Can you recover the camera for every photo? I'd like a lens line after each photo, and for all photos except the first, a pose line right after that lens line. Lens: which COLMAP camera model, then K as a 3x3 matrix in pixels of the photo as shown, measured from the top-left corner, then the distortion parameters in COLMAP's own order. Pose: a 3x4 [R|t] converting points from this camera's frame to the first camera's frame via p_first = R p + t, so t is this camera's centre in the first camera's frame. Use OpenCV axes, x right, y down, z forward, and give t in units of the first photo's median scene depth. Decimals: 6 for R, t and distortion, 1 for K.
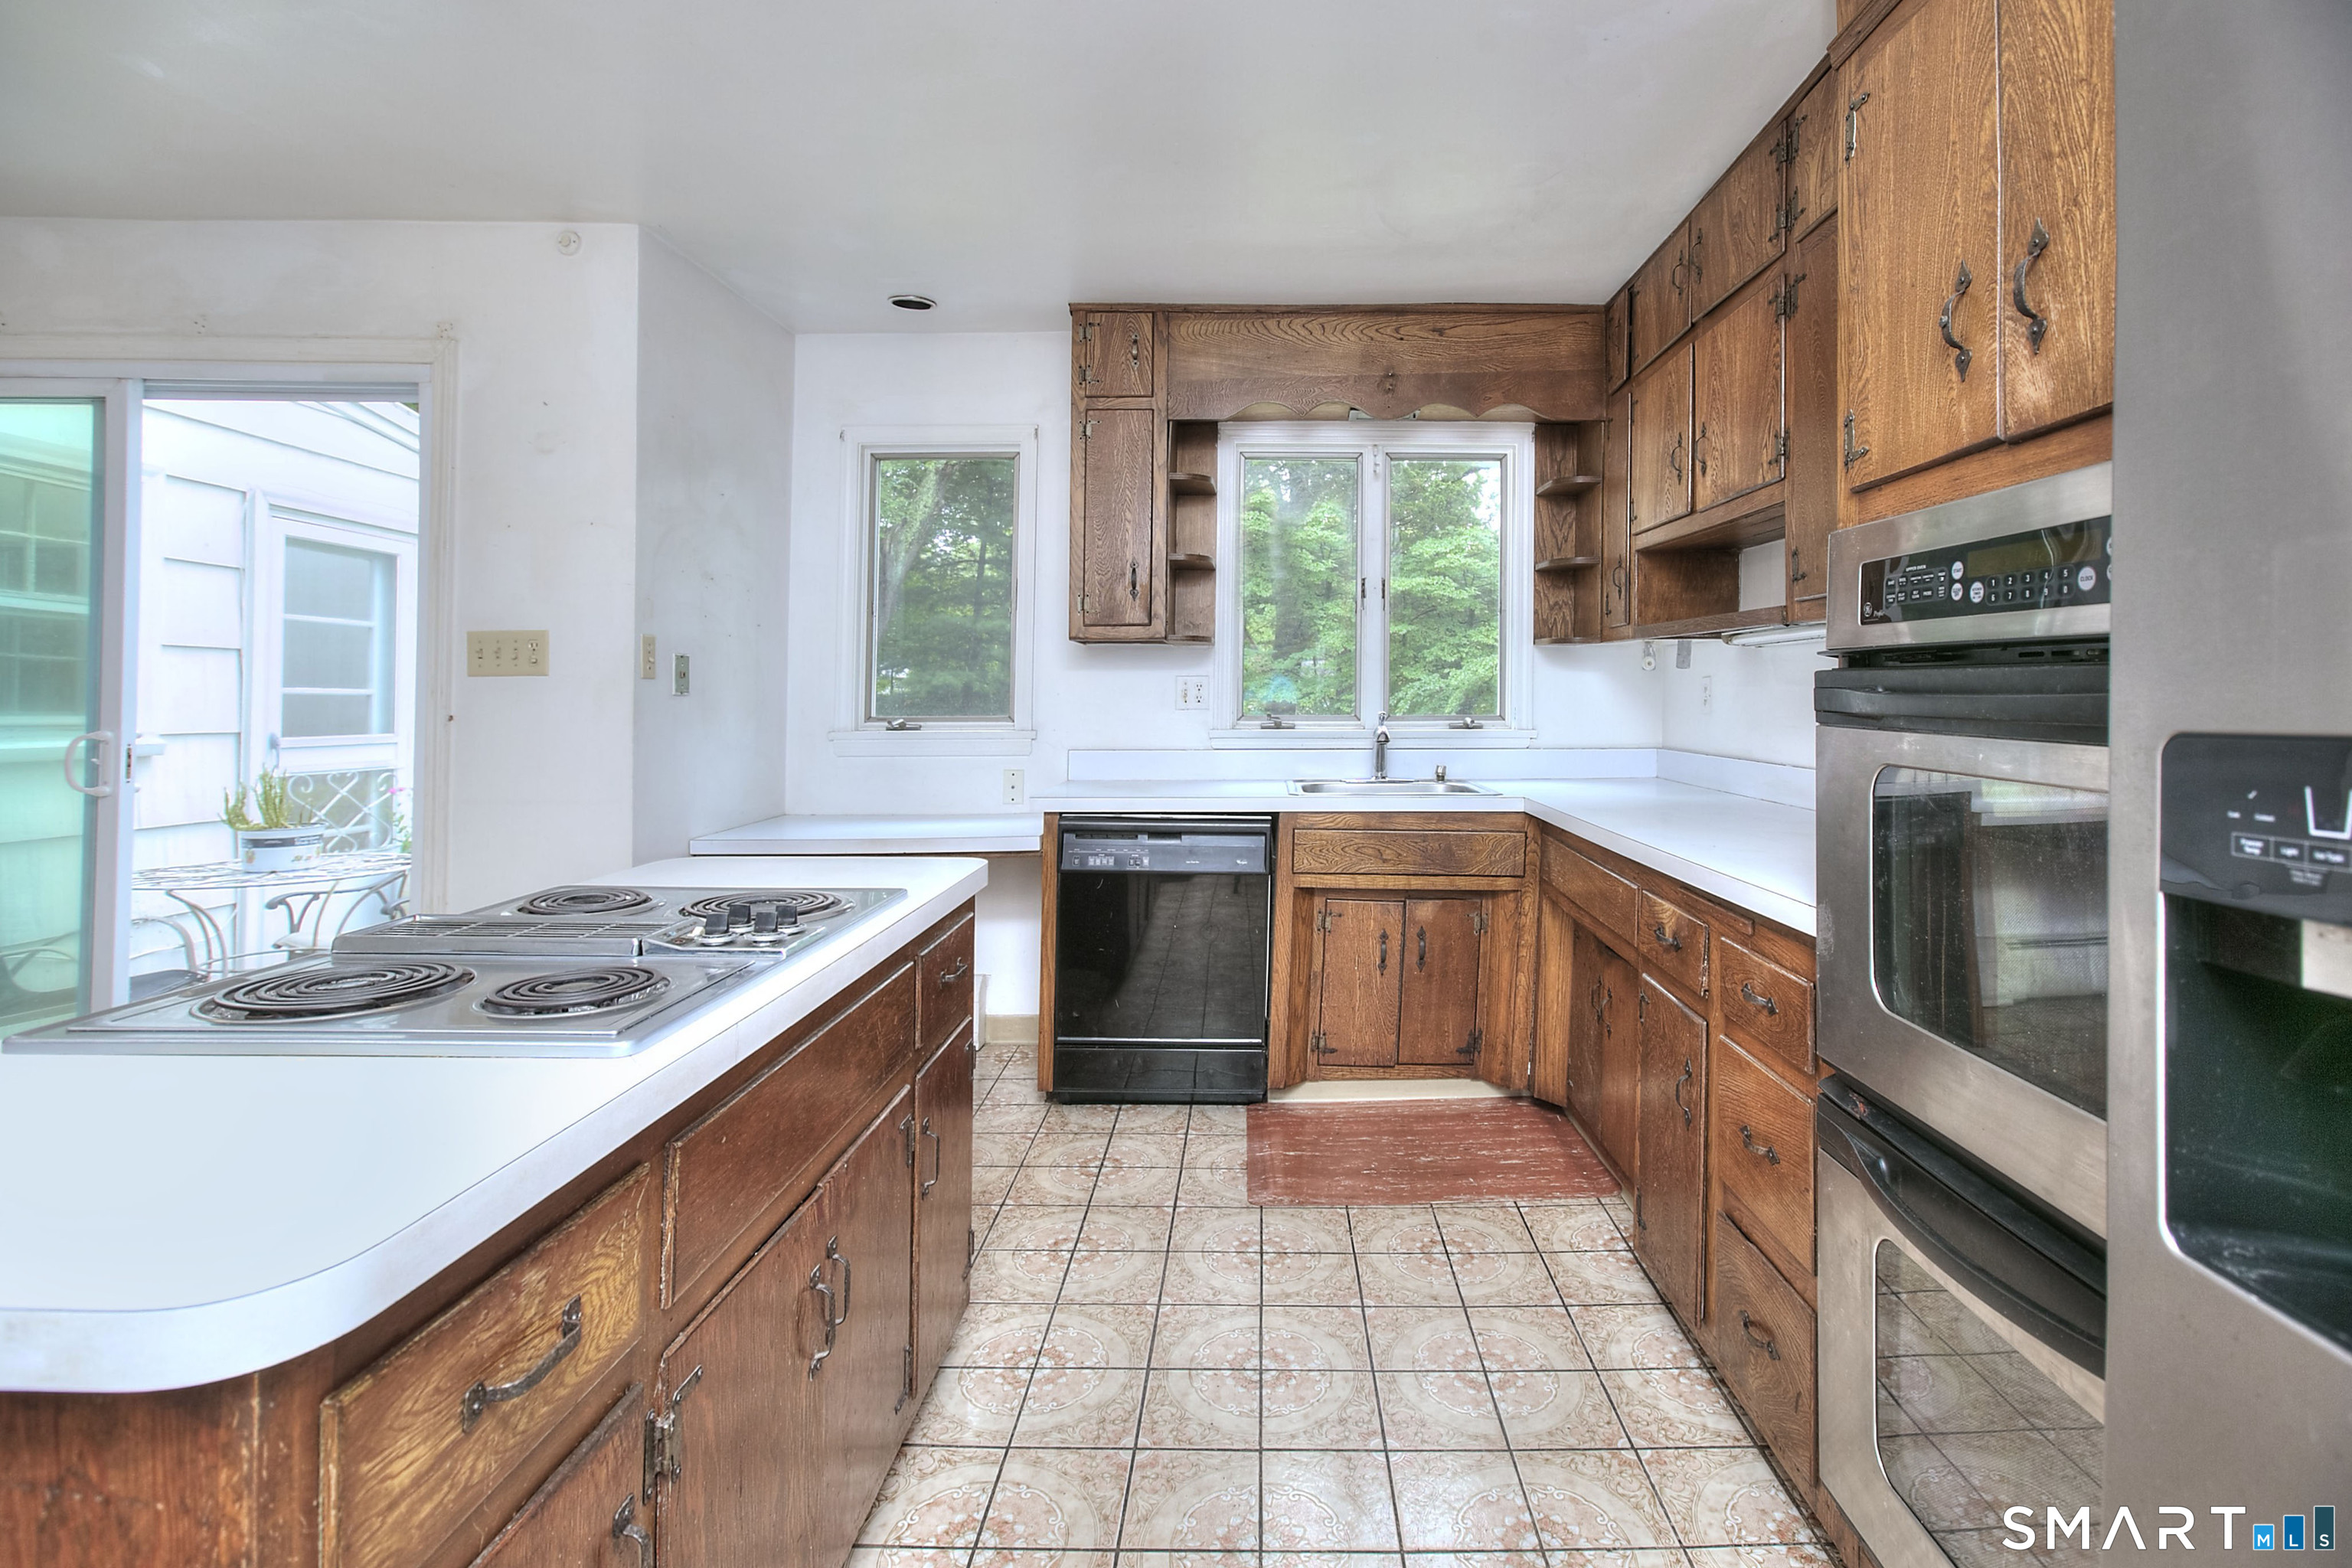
lens RADIAL K [[1175.5, 0, 1179.6], [0, 1175.5, 698.6], [0, 0, 1]] dist [-0.001801, 0.009919]
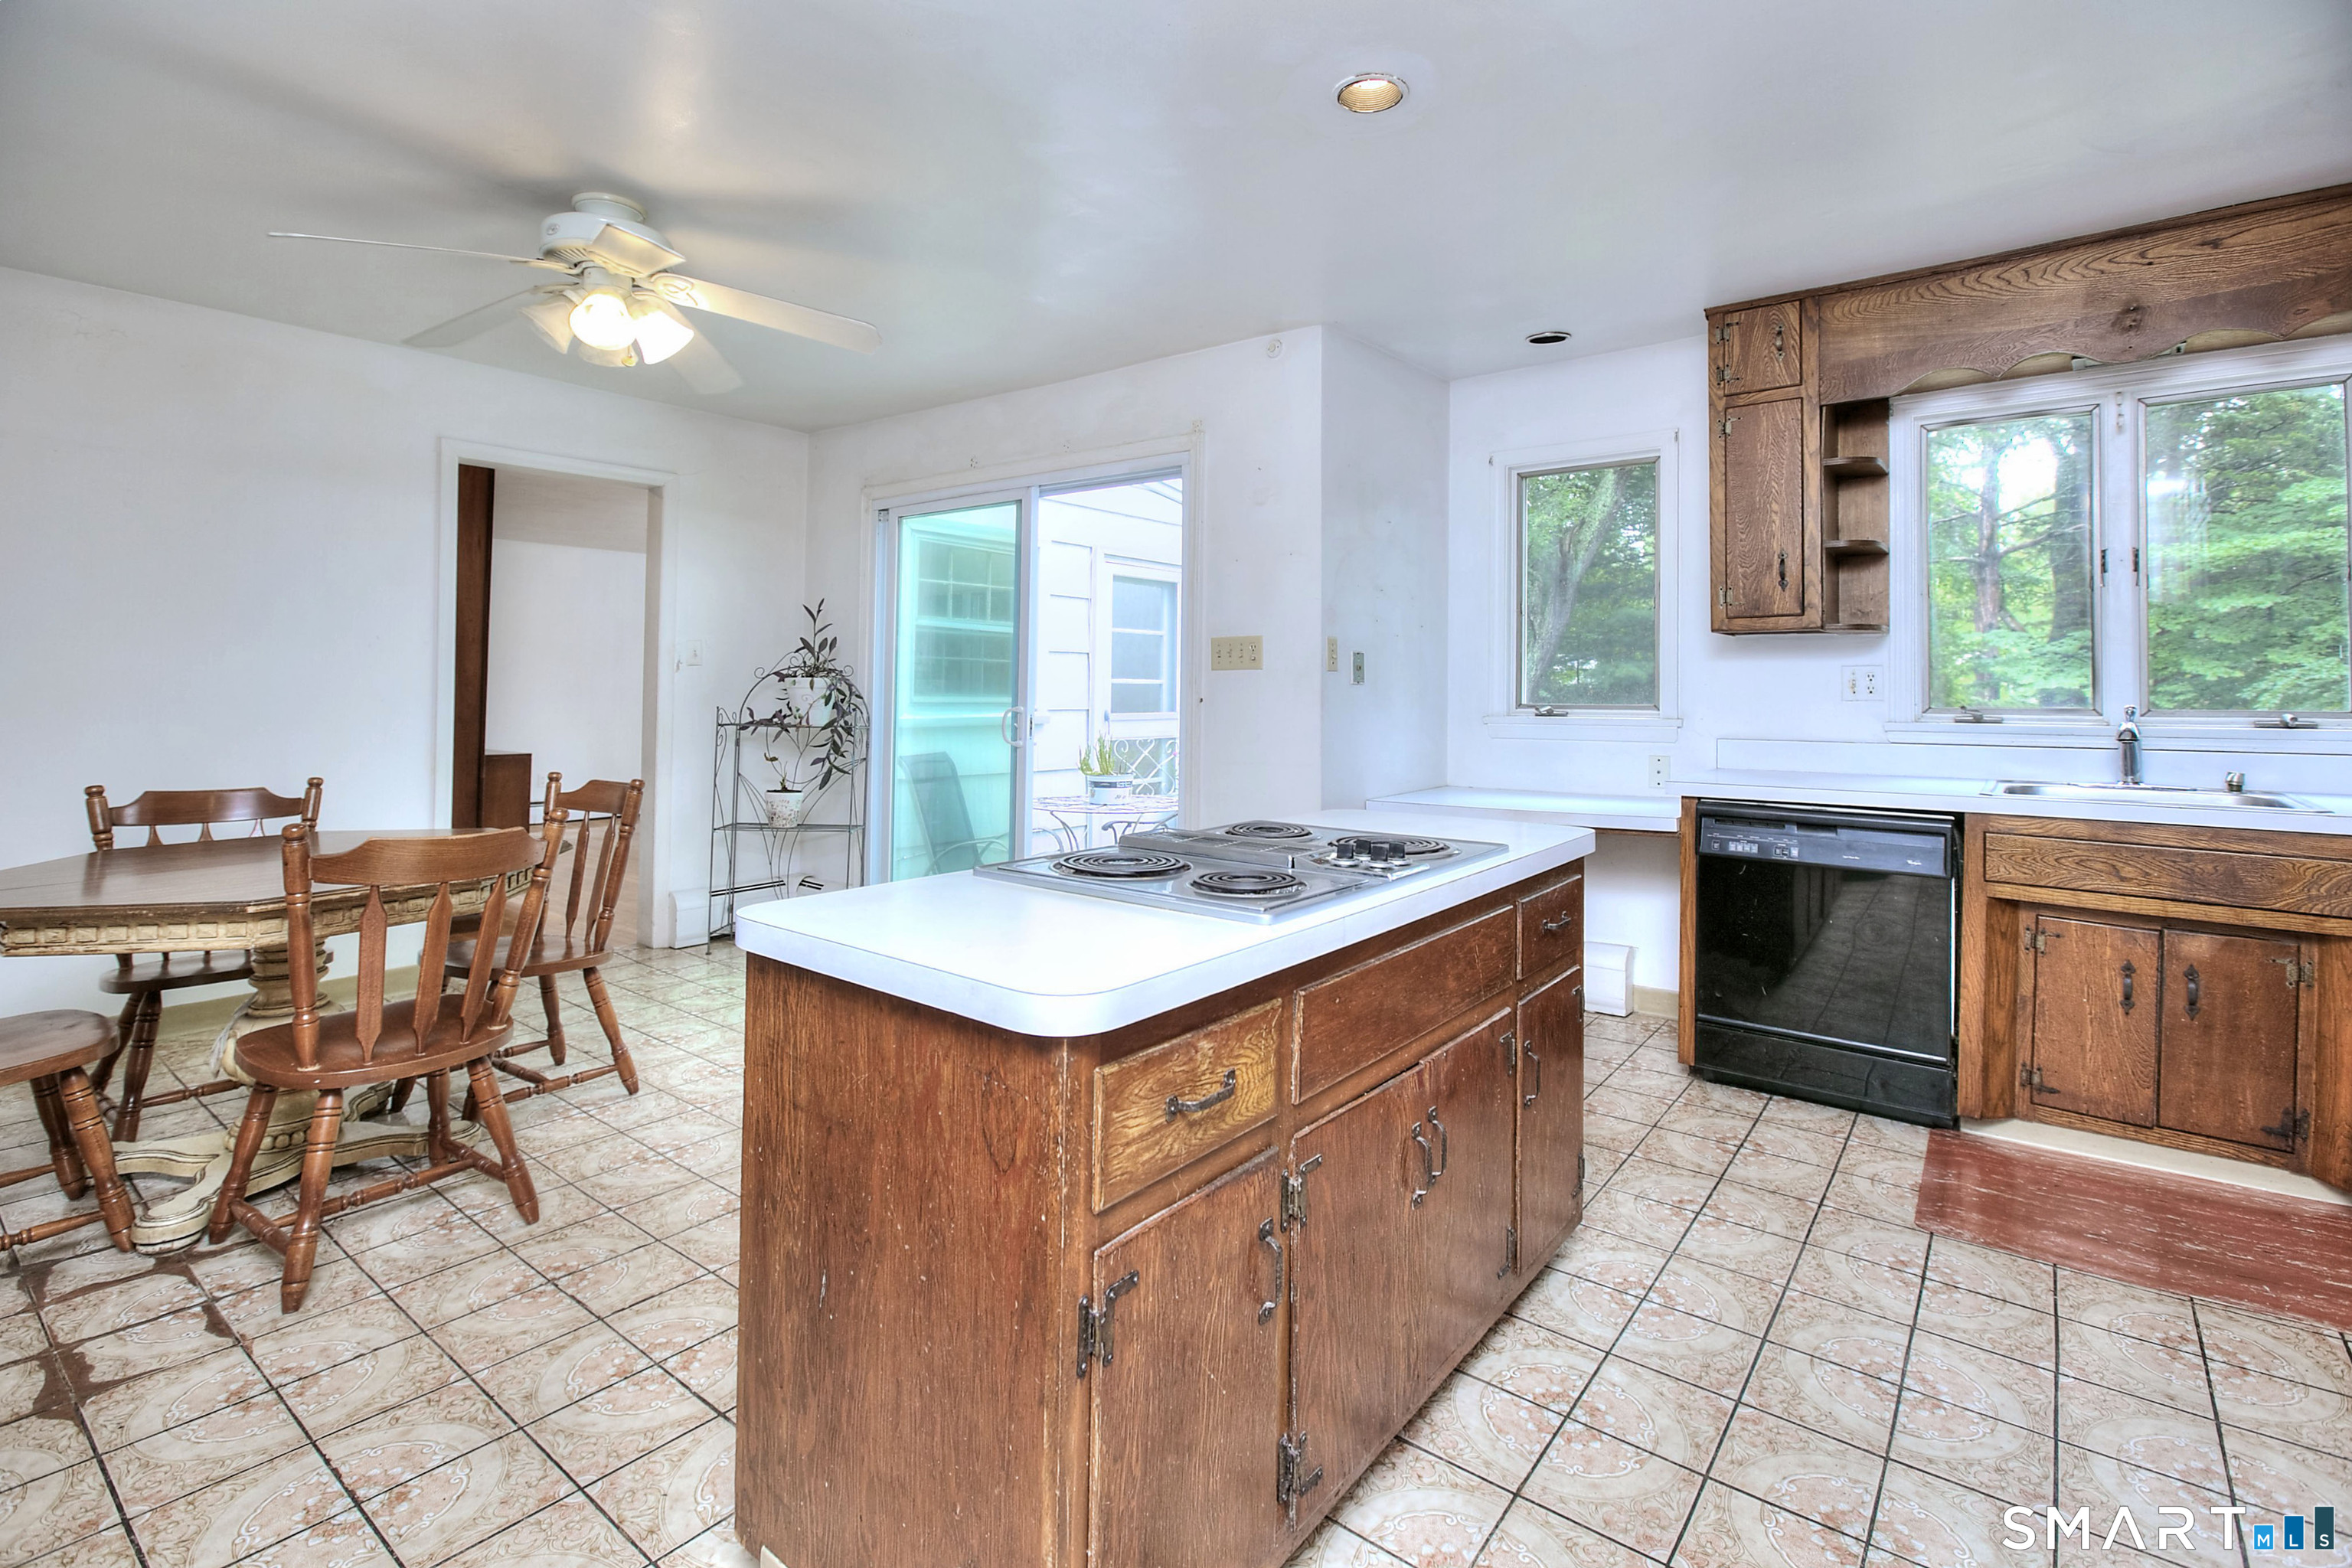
lens RADIAL K [[1090.5, 0, 1174.7], [0, 1090.5, 696.8], [0, 0, 1]] dist [0.000349, 0.061709]
pose [[0.823598, 0.007977, -0.567118, 0.075074], [-0.003803, 0.999956, 0.008542, 0.001119], [0.567162, -0.004879, 0.823592, -0.072089]]
